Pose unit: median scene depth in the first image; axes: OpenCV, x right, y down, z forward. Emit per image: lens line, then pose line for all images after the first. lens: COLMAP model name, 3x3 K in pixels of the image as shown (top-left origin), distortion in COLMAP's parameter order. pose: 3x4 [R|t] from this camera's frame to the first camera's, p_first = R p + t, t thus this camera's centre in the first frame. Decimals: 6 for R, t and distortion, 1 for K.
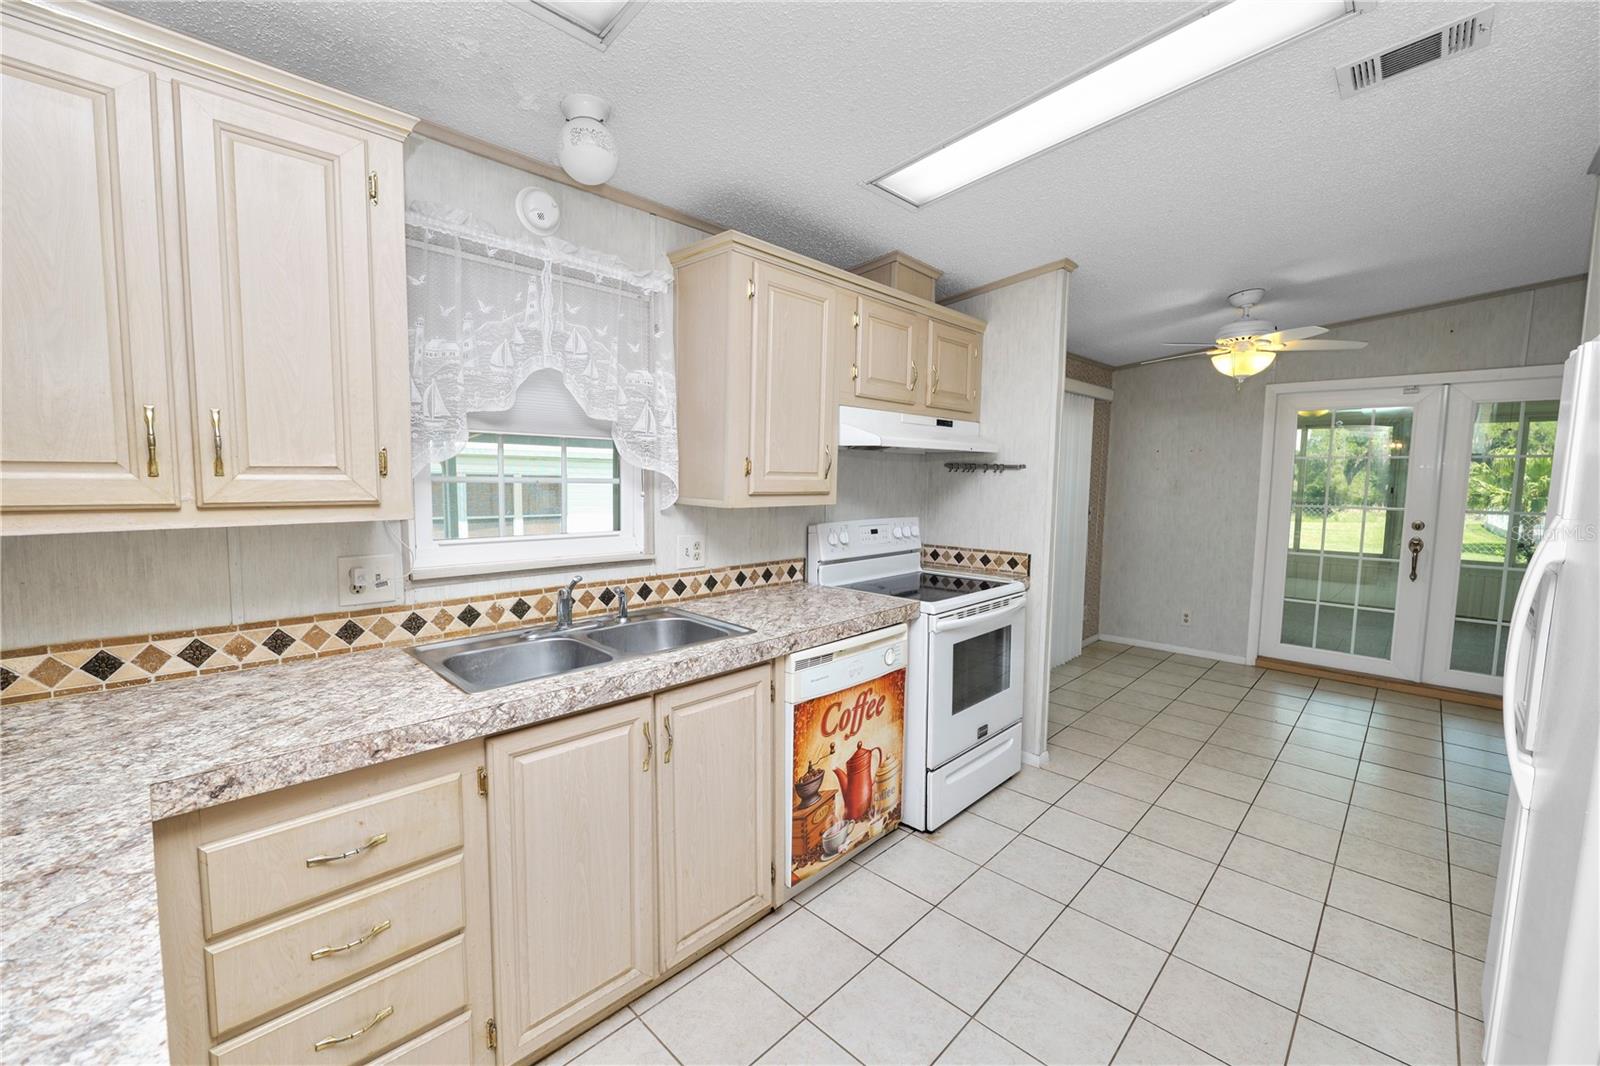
lens RADIAL K [[650.4, 0, 798.8], [0, 650.4, 534.6], [0, 0, 1]] dist [-0.014550, 0.001594]
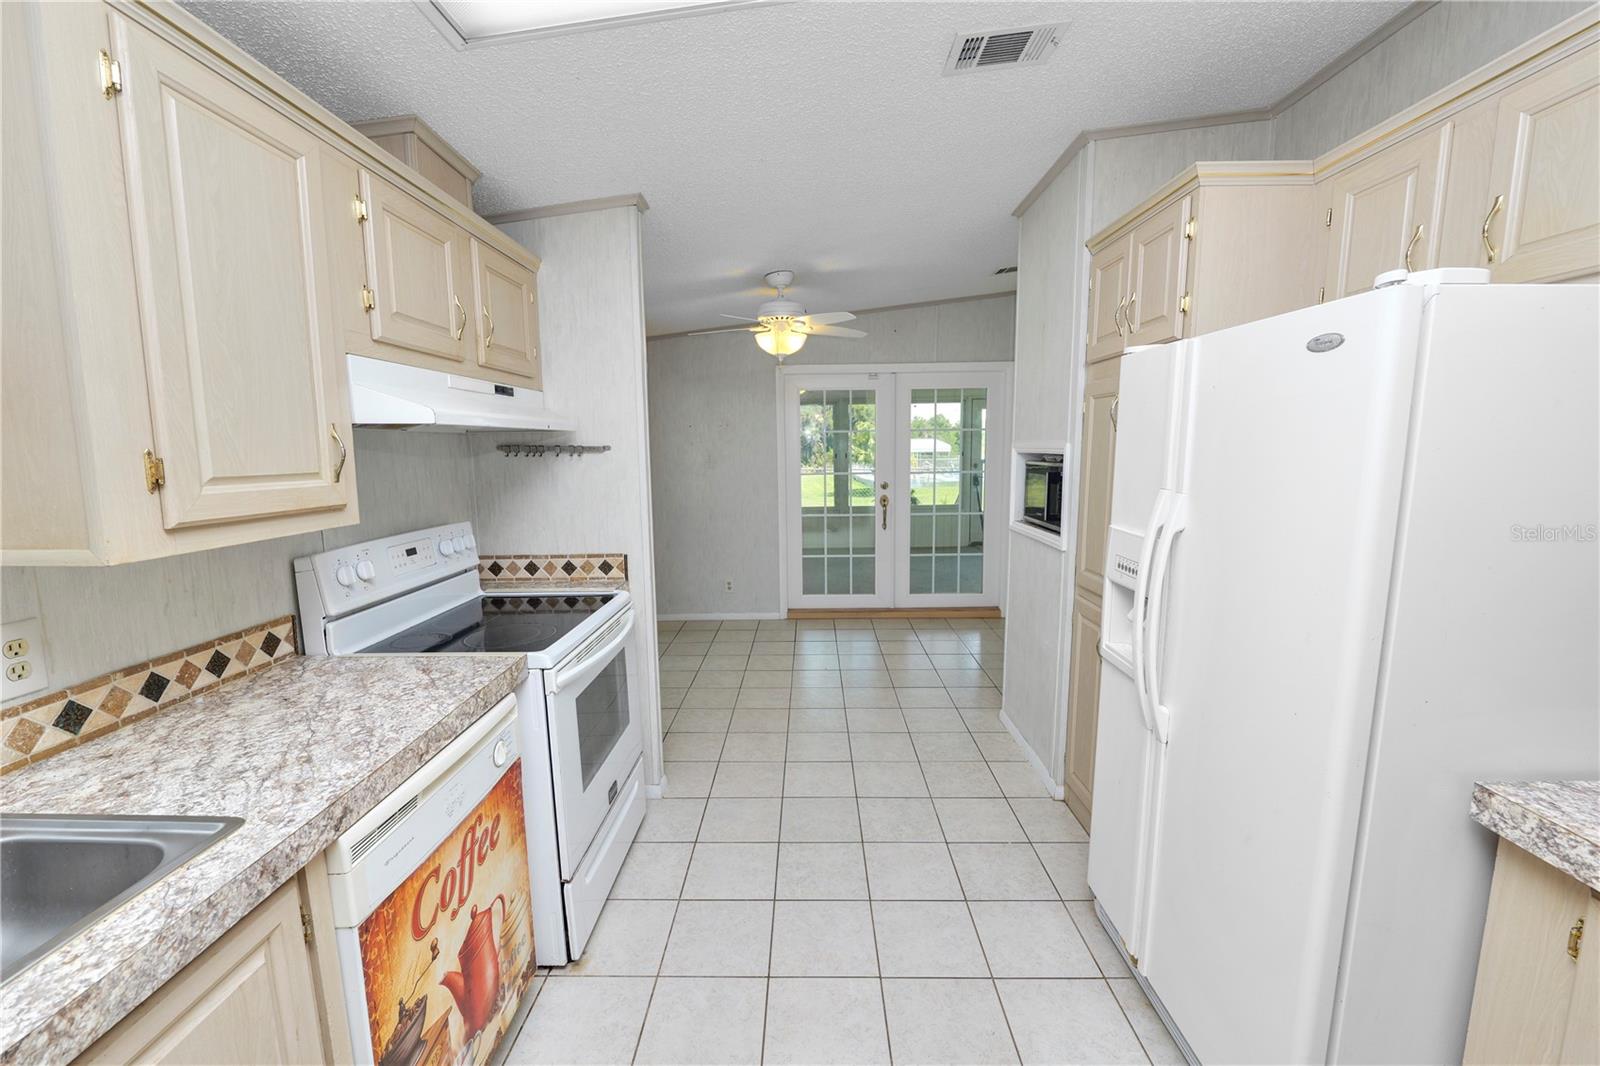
lens RADIAL K [[651.3, 0, 800.0], [0, 651.3, 533.0], [0, 0, 1]] dist [-0.012356, 0.000435]
pose [[0.727380, -0.110966, 0.677204, -0.051150], [0.083873, 0.993817, 0.072759, -0.047405], [-0.681090, 0.003875, 0.732189, 0.299861]]
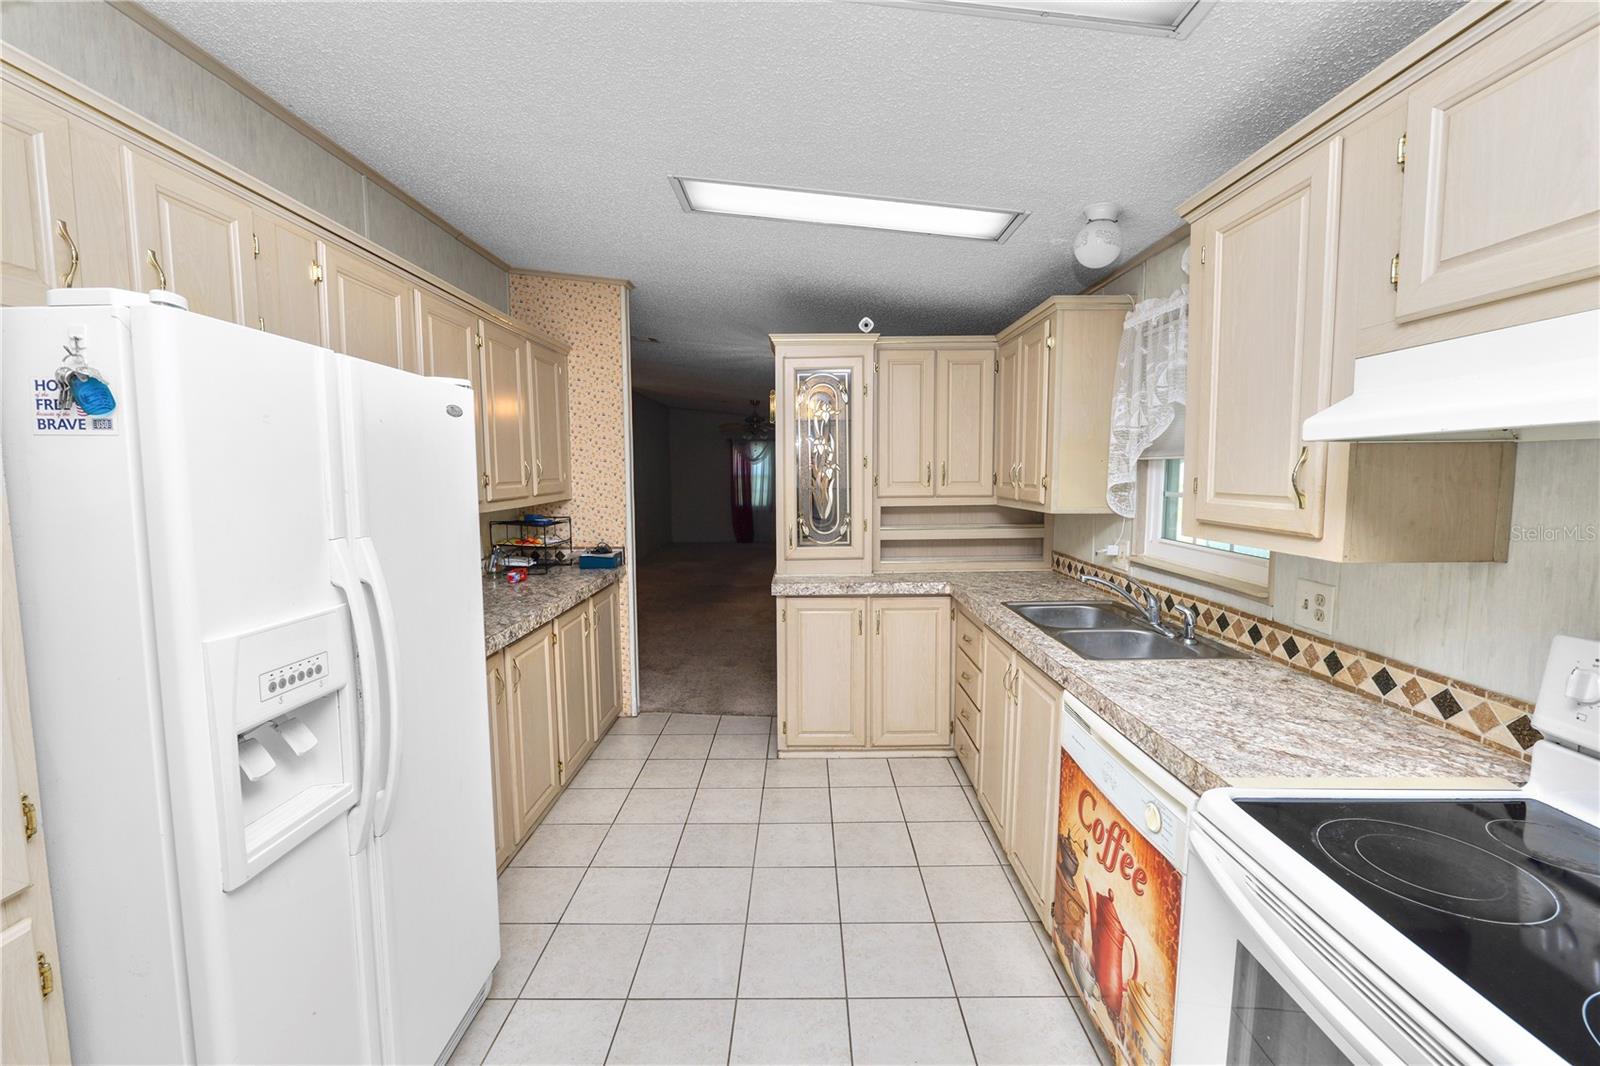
lens RADIAL K [[651.5, 0, 797.3], [0, 651.5, 528.6], [0, 0, 1]] dist [-0.010110, -0.000270]
pose [[-0.720716, 0.049401, -0.691468, 0.693463], [-0.069408, 0.987303, 0.142881, -0.113702], [0.689747, 0.150970, -0.708136, 1.065430]]
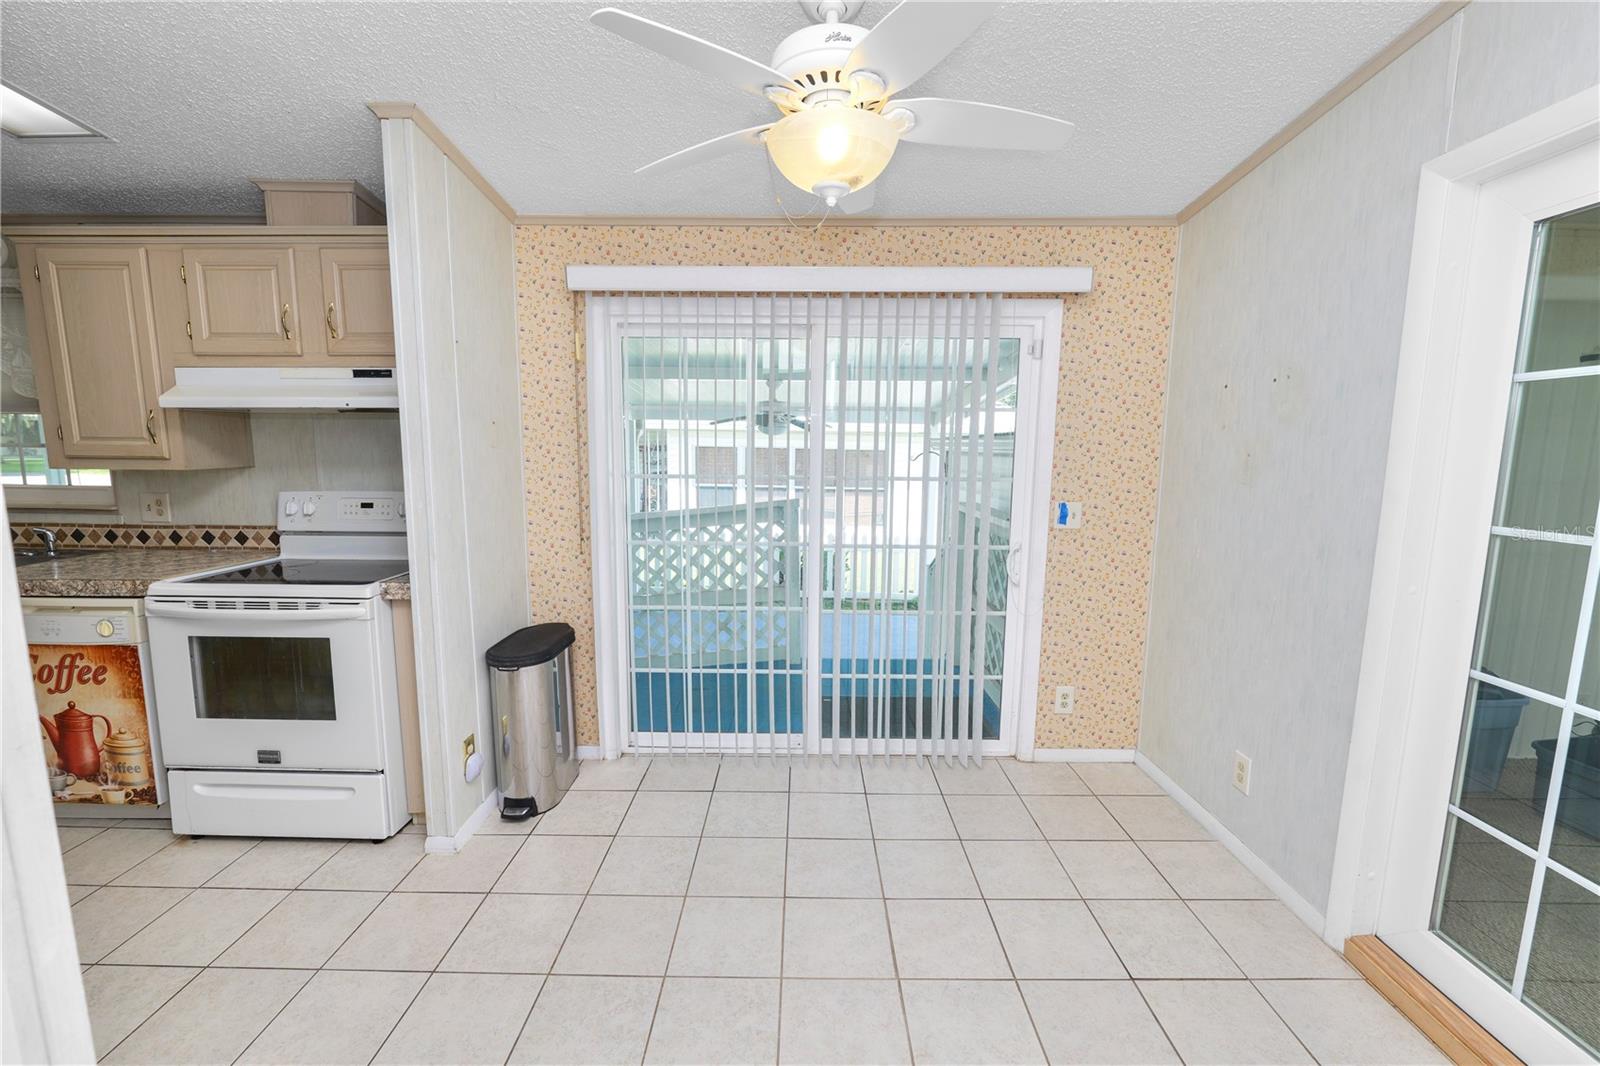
lens RADIAL K [[650.4, 0, 801.0], [0, 650.4, 535.6], [0, 0, 1]] dist [-0.012742, 0.000971]
pose [[0.694194, 0.093244, -0.713723, 1.407466], [-0.068433, 0.995632, 0.063514, -0.073174], [0.716528, 0.004751, 0.697543, 0.996612]]
